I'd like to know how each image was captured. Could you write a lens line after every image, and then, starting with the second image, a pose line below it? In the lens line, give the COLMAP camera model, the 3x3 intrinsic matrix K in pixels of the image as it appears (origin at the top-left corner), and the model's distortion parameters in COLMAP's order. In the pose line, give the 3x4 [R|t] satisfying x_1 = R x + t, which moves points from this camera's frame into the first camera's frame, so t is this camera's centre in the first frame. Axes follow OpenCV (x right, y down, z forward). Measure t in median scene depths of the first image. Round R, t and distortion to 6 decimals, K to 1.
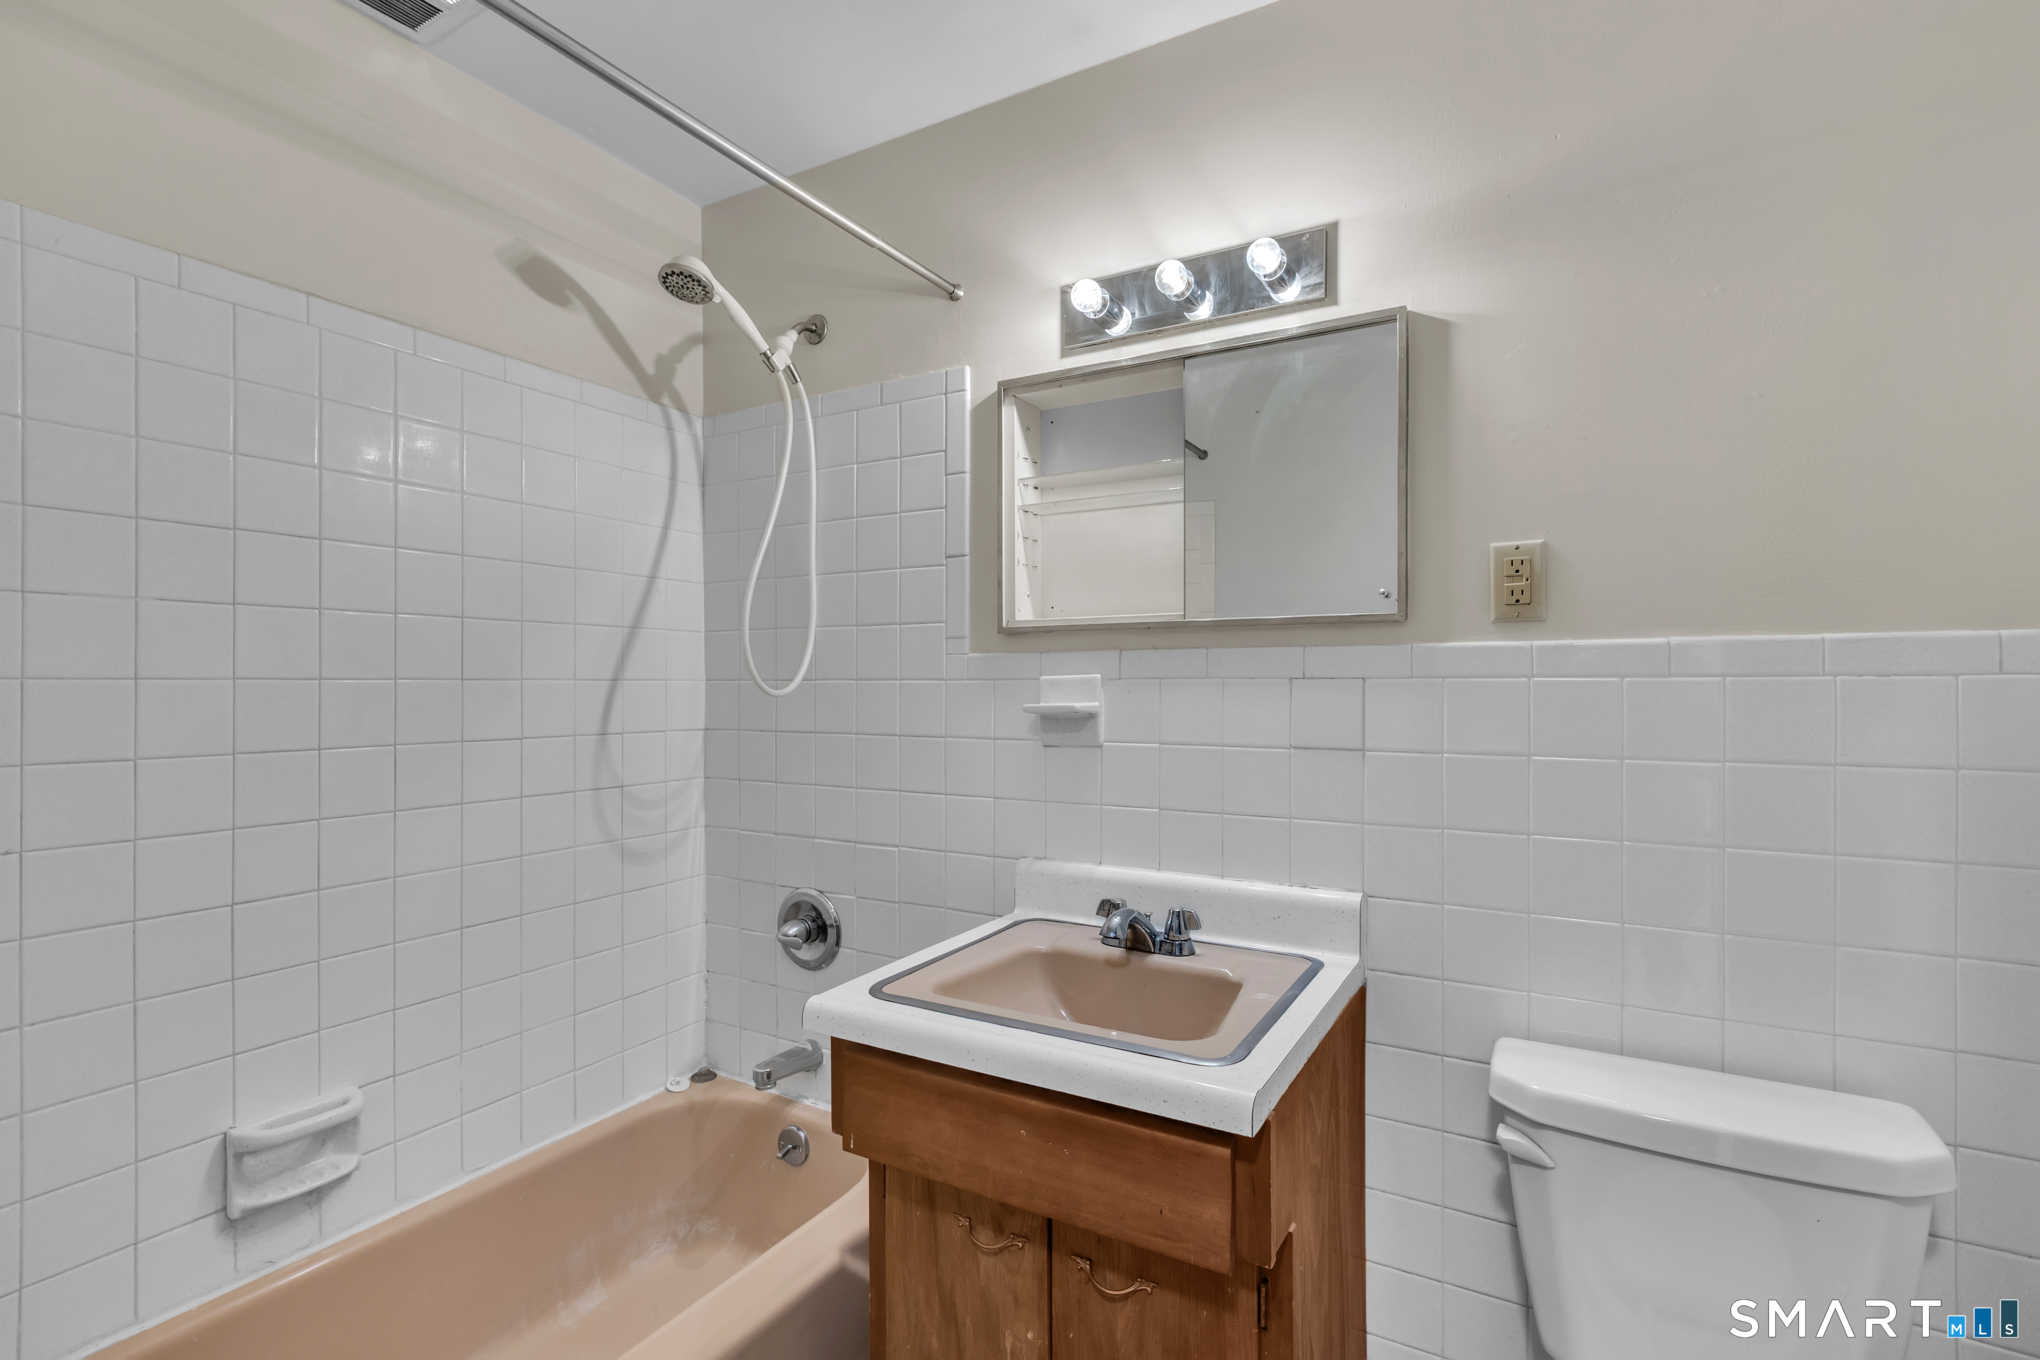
lens RADIAL K [[936.5, 0, 1021.3], [0, 936.5, 681.9], [0, 0, 1]] dist [-0.000856, -0.001043]
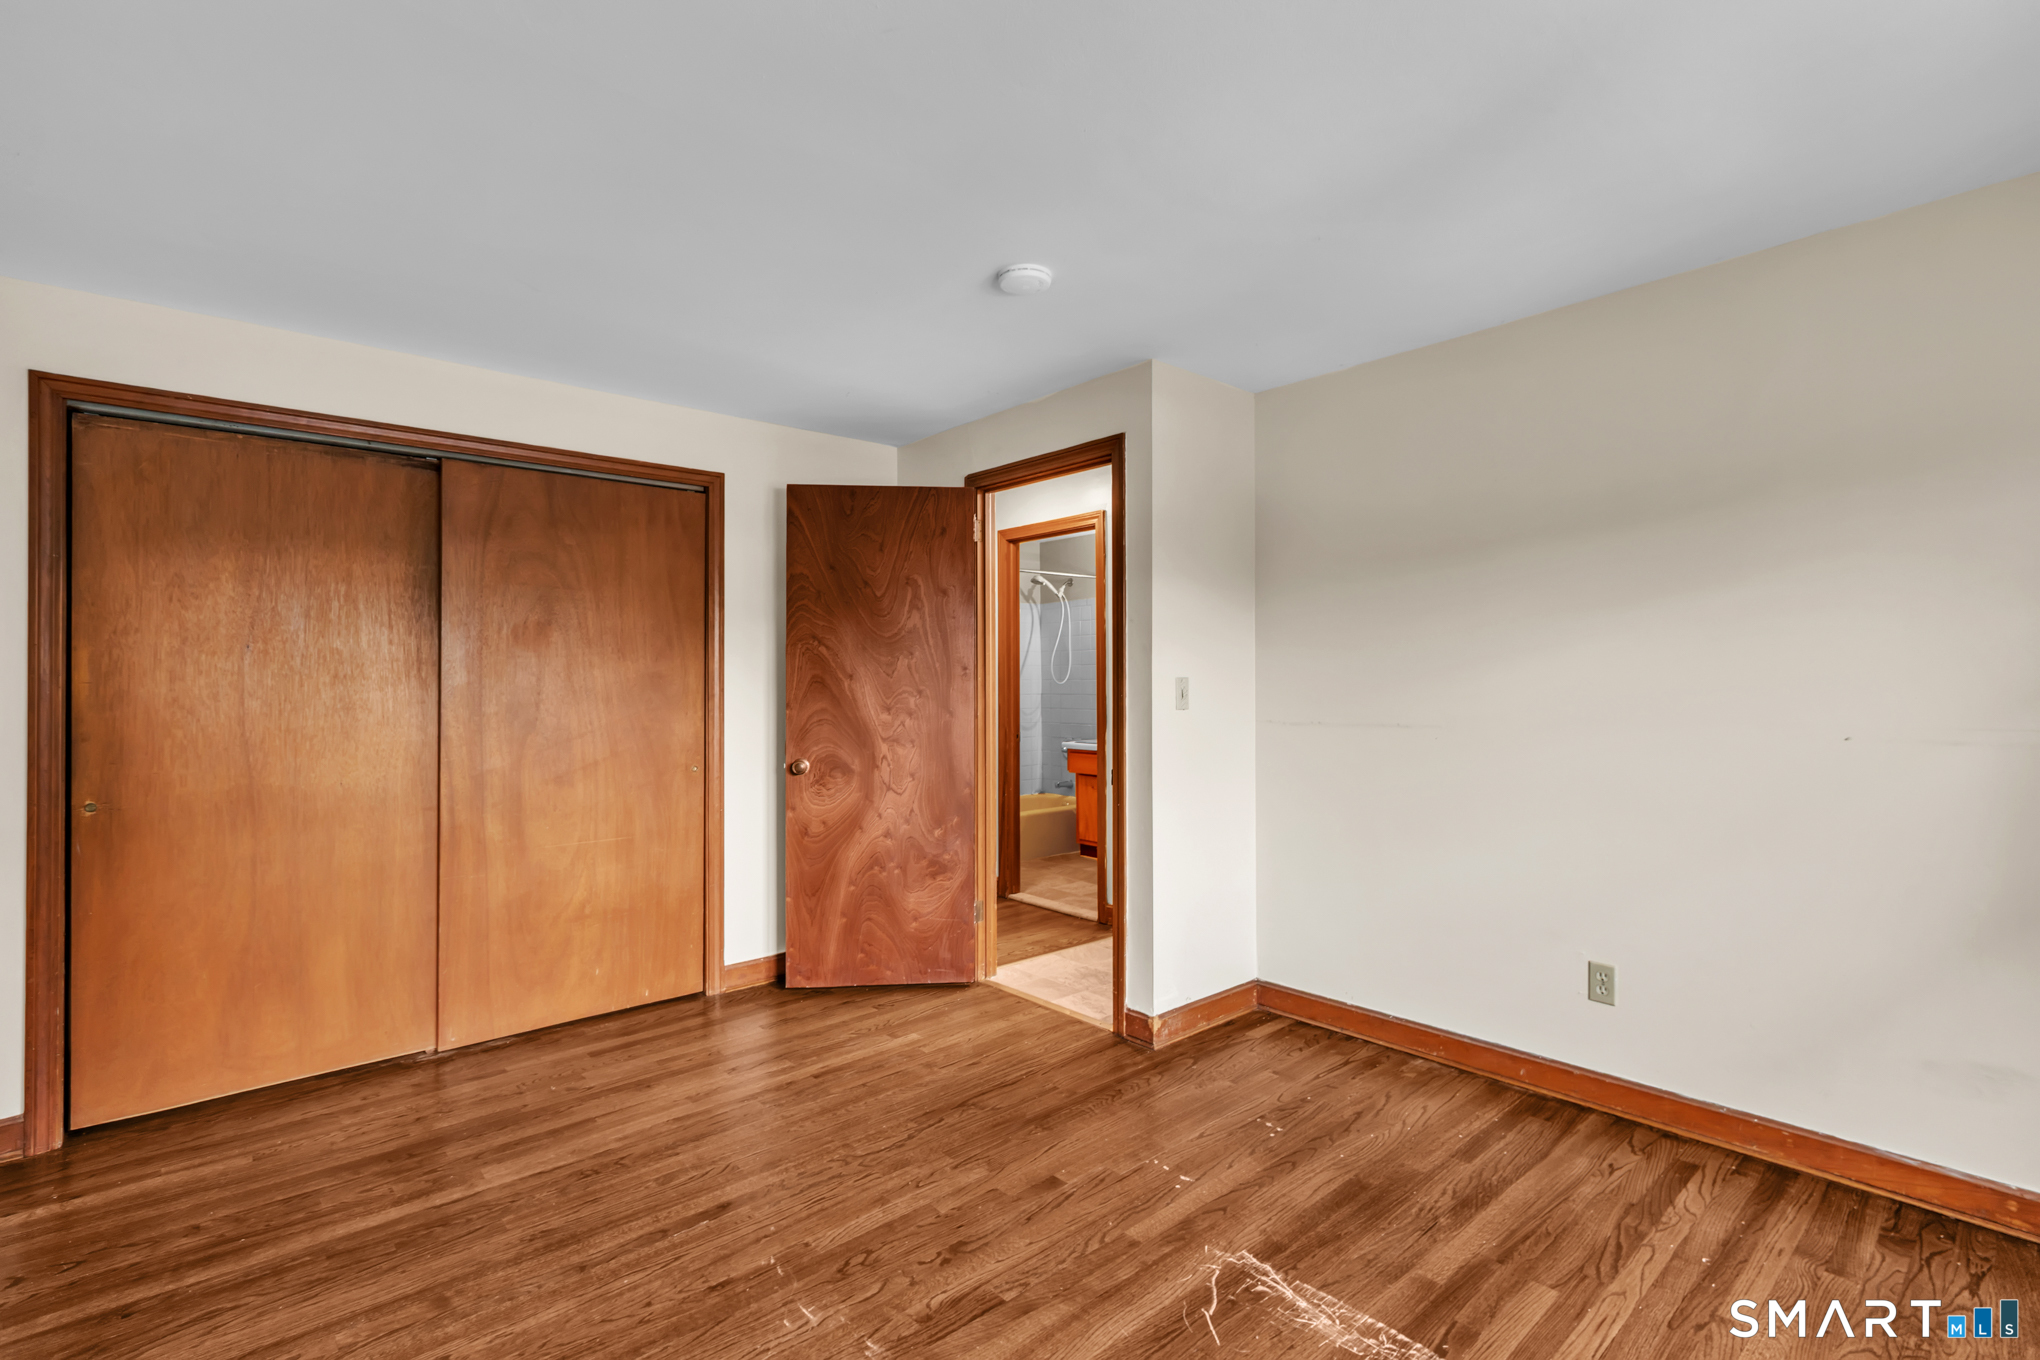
lens RADIAL K [[943.7, 0, 1029.0], [0, 943.7, 670.4], [0, 0, 1]] dist [0.003583, -0.002888]
pose [[0.947257, -0.007972, -0.320376, 0.782967], [0.006171, 0.999959, -0.006635, -0.013409], [0.320416, 0.004308, 0.947267, -2.463881]]
